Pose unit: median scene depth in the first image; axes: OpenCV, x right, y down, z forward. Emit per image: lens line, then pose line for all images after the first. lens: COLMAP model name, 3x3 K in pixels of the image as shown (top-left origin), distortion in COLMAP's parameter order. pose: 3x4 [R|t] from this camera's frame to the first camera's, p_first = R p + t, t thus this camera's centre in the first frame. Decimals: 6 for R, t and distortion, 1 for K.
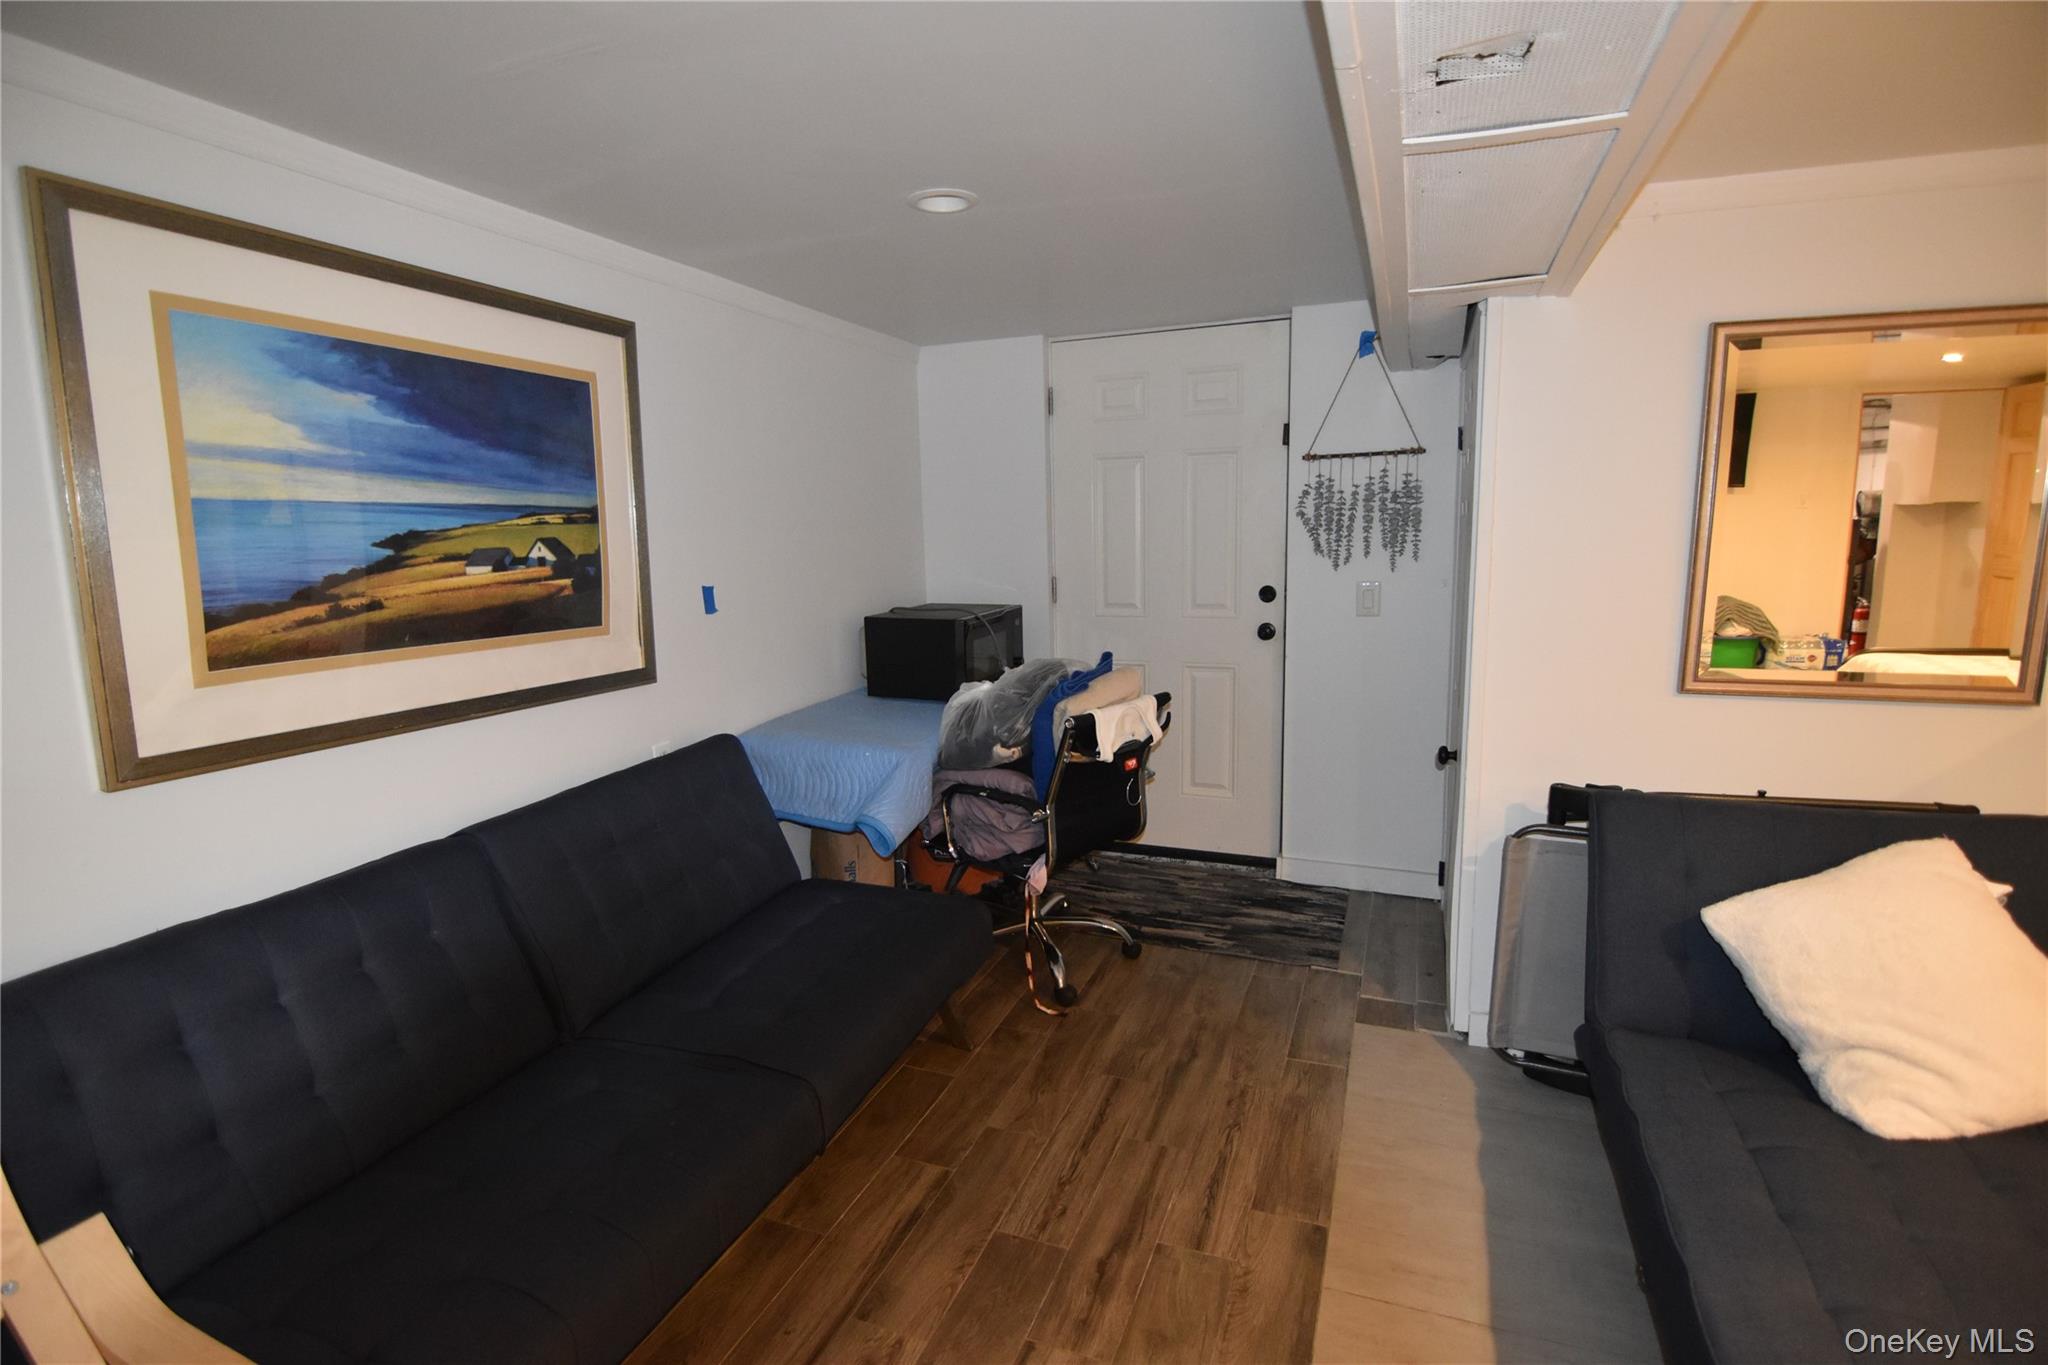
lens RADIAL K [[985.4, 0, 1016.0], [0, 985.4, 683.3], [0, 0, 1]] dist [-0.018726, -0.005409]
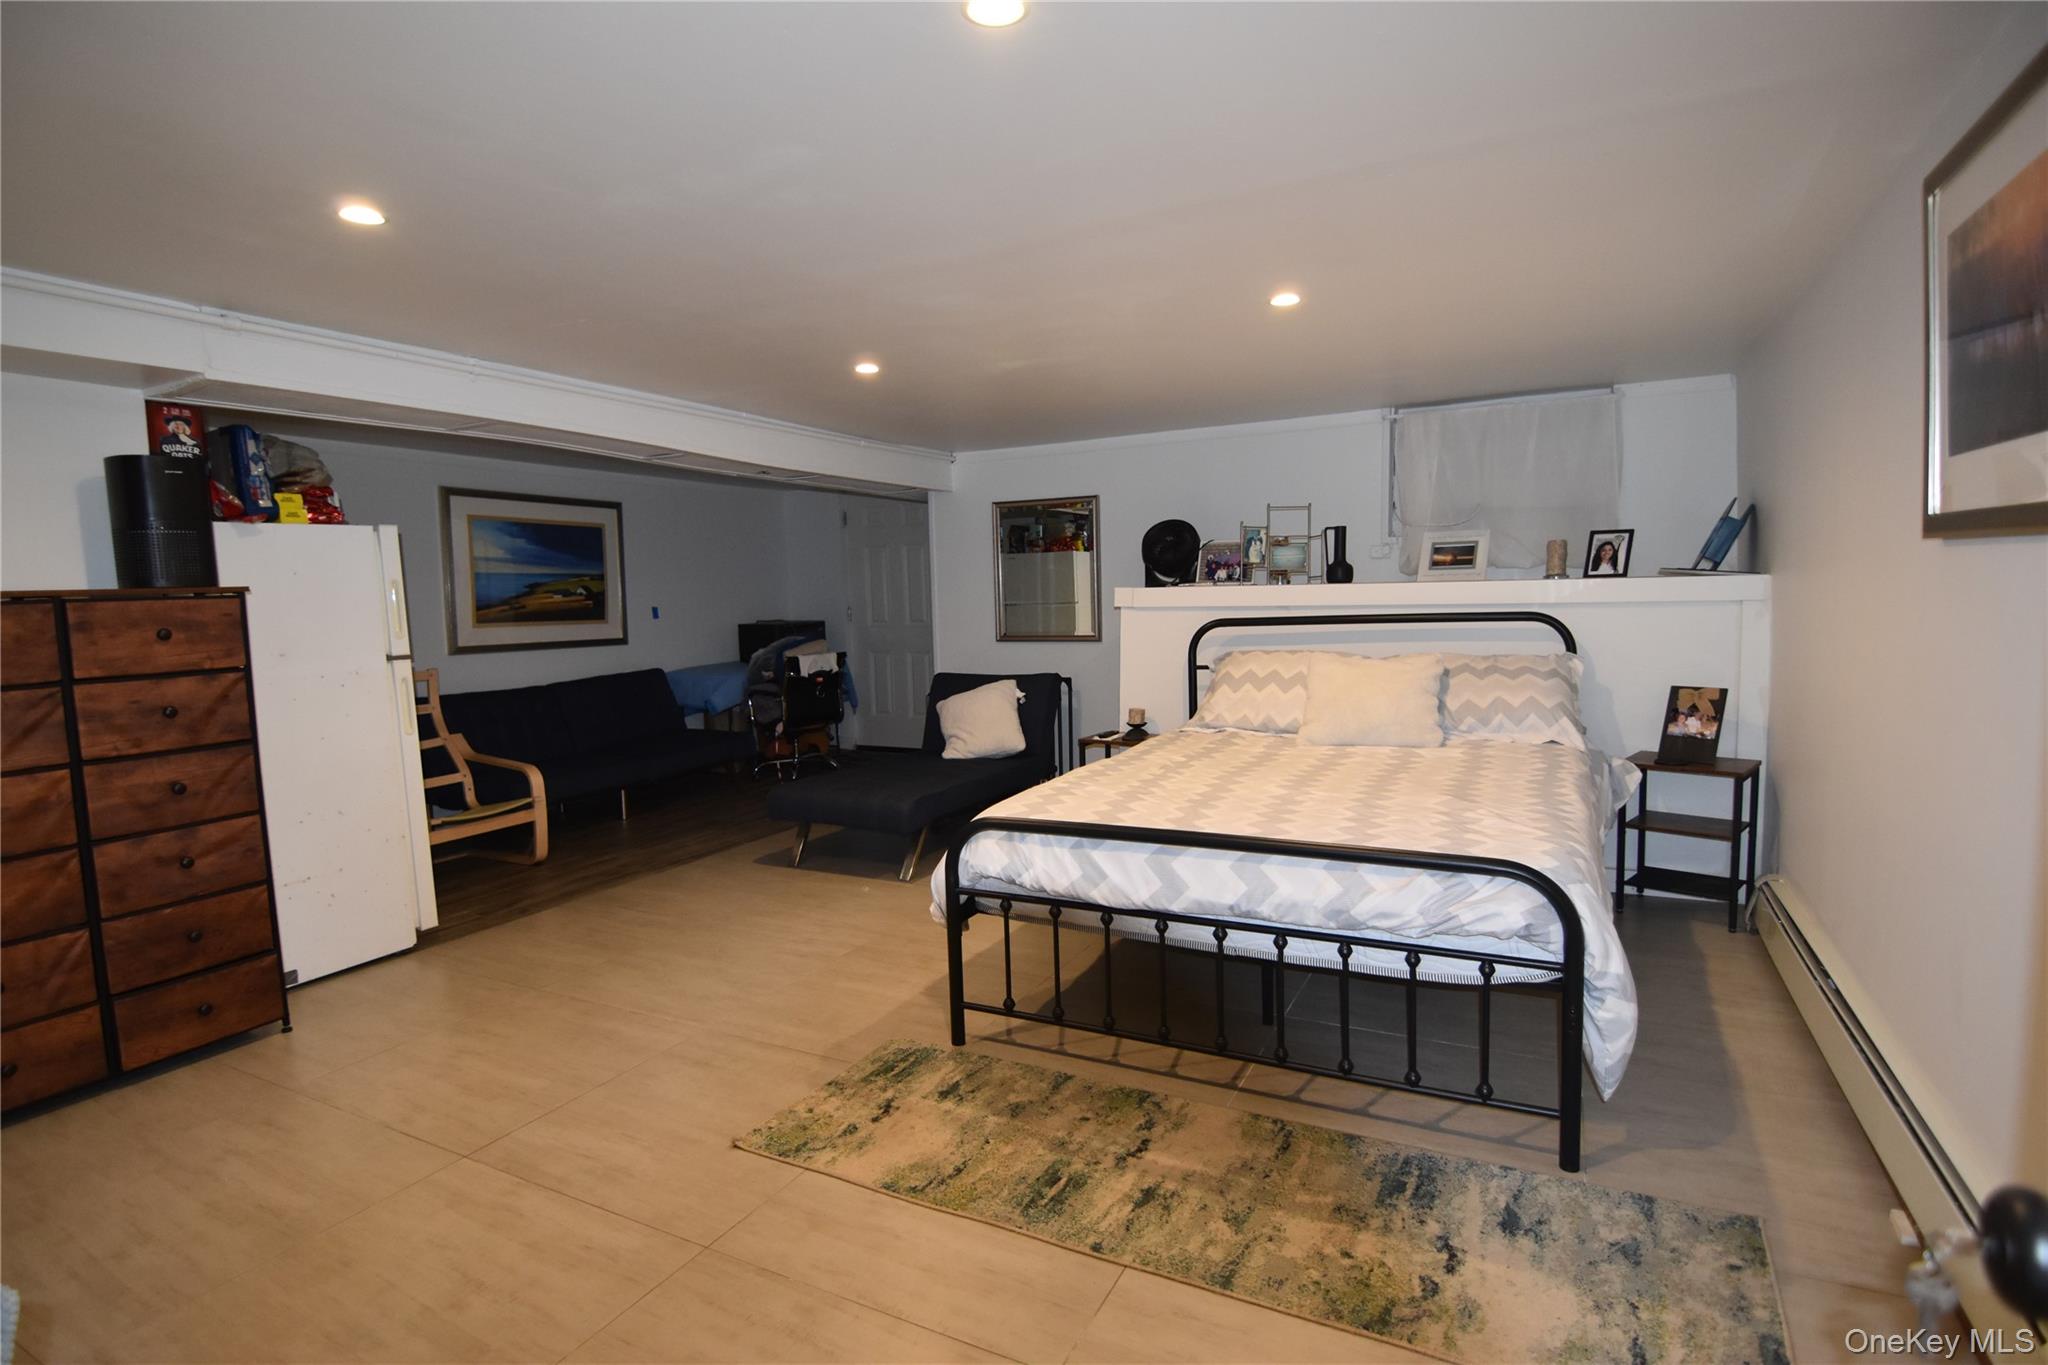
lens RADIAL K [[1020.4, 0, 1033.4], [0, 1020.4, 680.3], [0, 0, 1]] dist [-0.018772, -0.005050]
pose [[0.995650, 0.003572, -0.093099, 0.993834], [-0.009742, 0.997778, -0.065908, 0.277939], [0.092656, 0.066528, 0.993473, -1.611347]]
